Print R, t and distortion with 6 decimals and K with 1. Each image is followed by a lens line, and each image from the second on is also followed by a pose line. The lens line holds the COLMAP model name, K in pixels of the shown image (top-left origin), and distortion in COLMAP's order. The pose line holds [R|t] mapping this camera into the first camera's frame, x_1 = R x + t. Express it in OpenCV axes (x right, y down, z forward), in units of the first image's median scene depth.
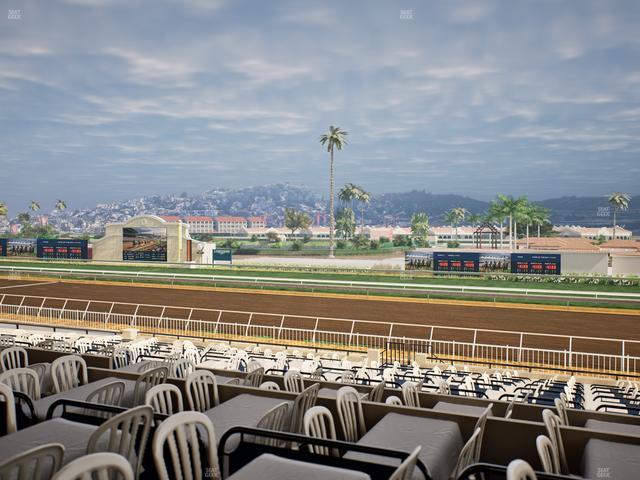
lens RADIAL K [[600.0, 0, 318.8], [0, 600.0, 239.6], [0, 0, 1]] dist [-0.002137, 0.000000]
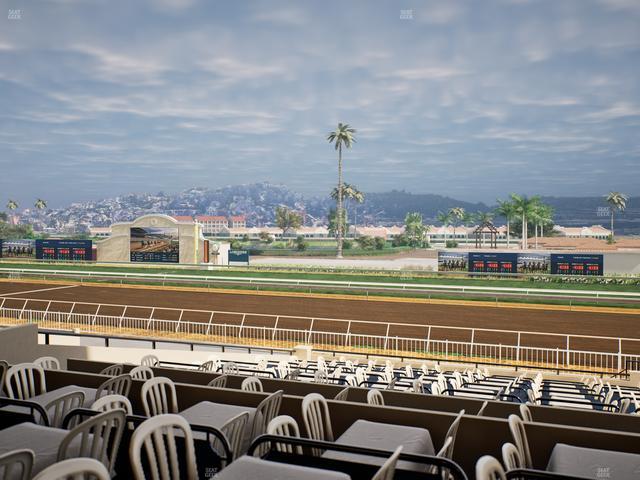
lens RADIAL K [[600.0, 0, 319.2], [0, 600.0, 240.0], [0, 0, 1]] dist [-0.002137, 0.000000]
pose [[0.998828, -0.001234, 0.048390, -0.013575], [0.001181, 0.999999, 0.001116, -0.000130], [-0.048391, -0.001057, 0.998828, 0.005916]]
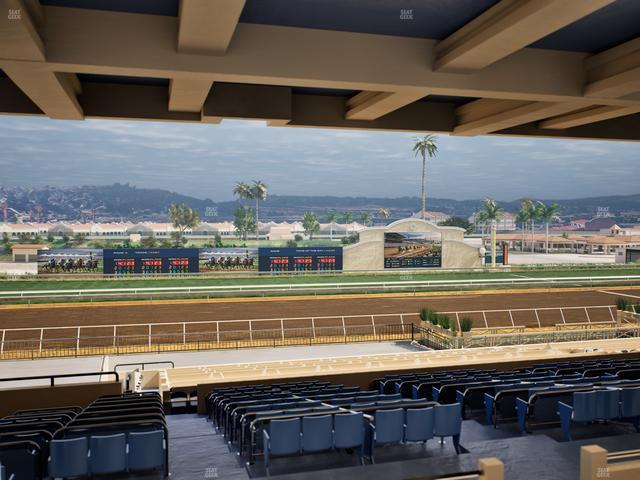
lens RADIAL K [[600.0, 0, 319.6], [0, 600.0, 240.6], [0, 0, 1]] dist [-0.002137, 0.000000]
pose [[0.772936, -0.022532, 0.634083, -0.182839], [0.014149, 0.999733, 0.018277, -0.004809], [-0.634326, -0.005155, 0.773049, 0.066491]]
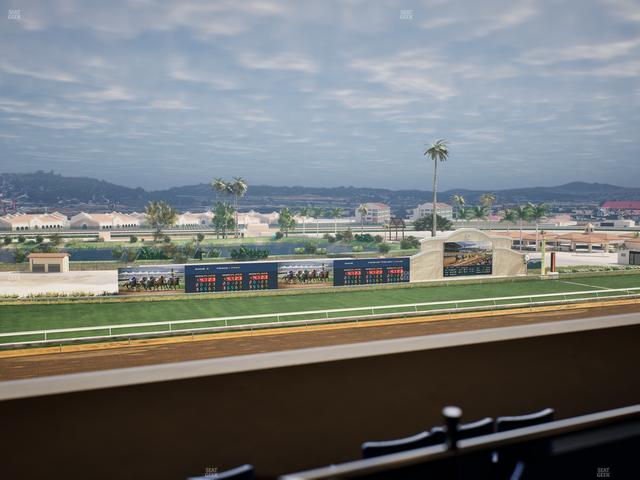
lens RADIAL K [[600.0, 0, 320.0], [0, 600.0, 239.2], [0, 0, 1]] dist [-0.002137, 0.000000]
pose [[0.666093, -0.043853, 0.744578, -0.215903], [0.016445, 0.998891, 0.044119, -0.013028], [-0.745687, -0.017142, 0.666076, 0.096179]]
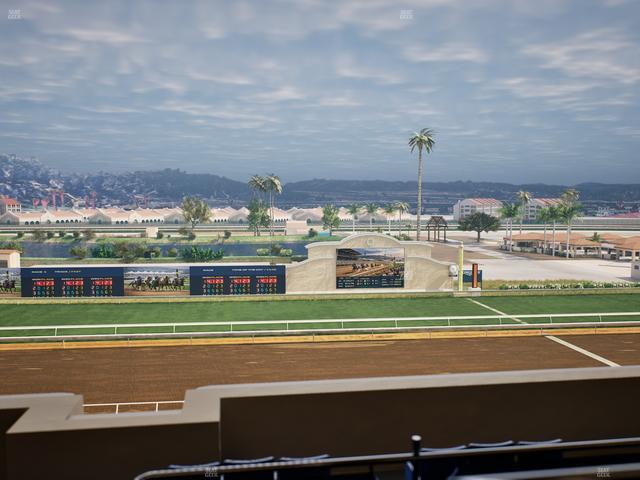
lens RADIAL K [[600.0, 0, 319.6], [0, 600.0, 239.8], [0, 0, 1]] dist [-0.002137, 0.000000]
pose [[0.842114, -0.037345, 0.538005, -0.145456], [0.012049, 0.998653, 0.050461, -0.013578], [-0.539165, -0.036011, 0.841430, 0.061704]]
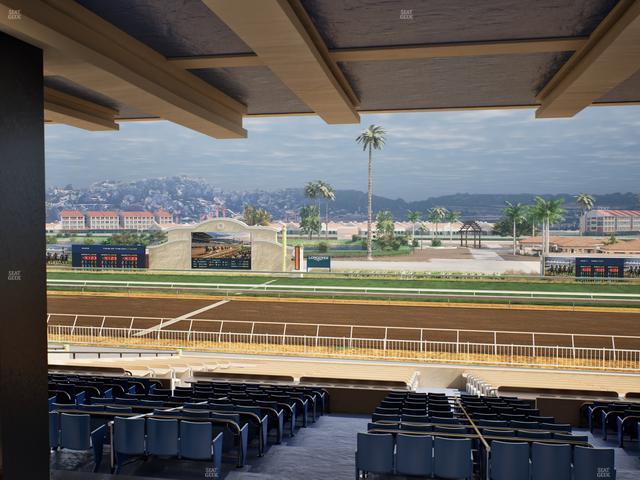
lens RADIAL K [[600.0, 0, 319.3], [0, 600.0, 238.4], [0, 0, 1]] dist [-0.002137, 0.000000]
pose [[0.972831, -0.007364, 0.231399, -0.064876], [0.005106, 0.999933, 0.010358, -0.003488], [-0.231460, -0.008895, 0.972804, 0.015987]]
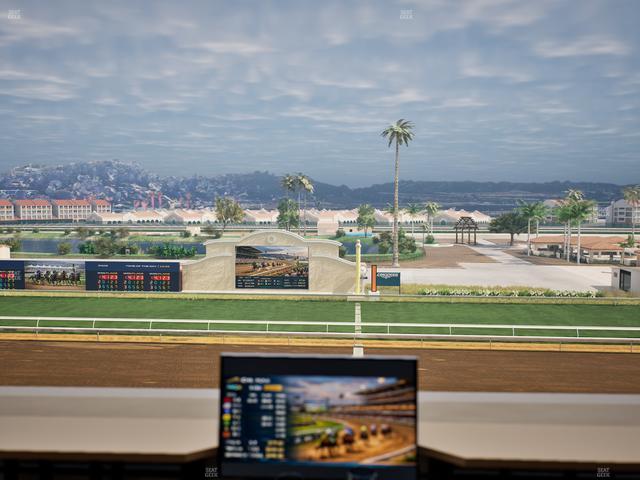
lens RADIAL K [[600.0, 0, 319.8], [0, 600.0, 239.8], [0, 0, 1]] dist [-0.002137, 0.000000]
pose [[0.933028, -0.022998, 0.359068, -0.093251], [0.008116, 0.999046, 0.042900, -0.011112], [-0.359712, -0.037113, 0.932325, 0.046411]]
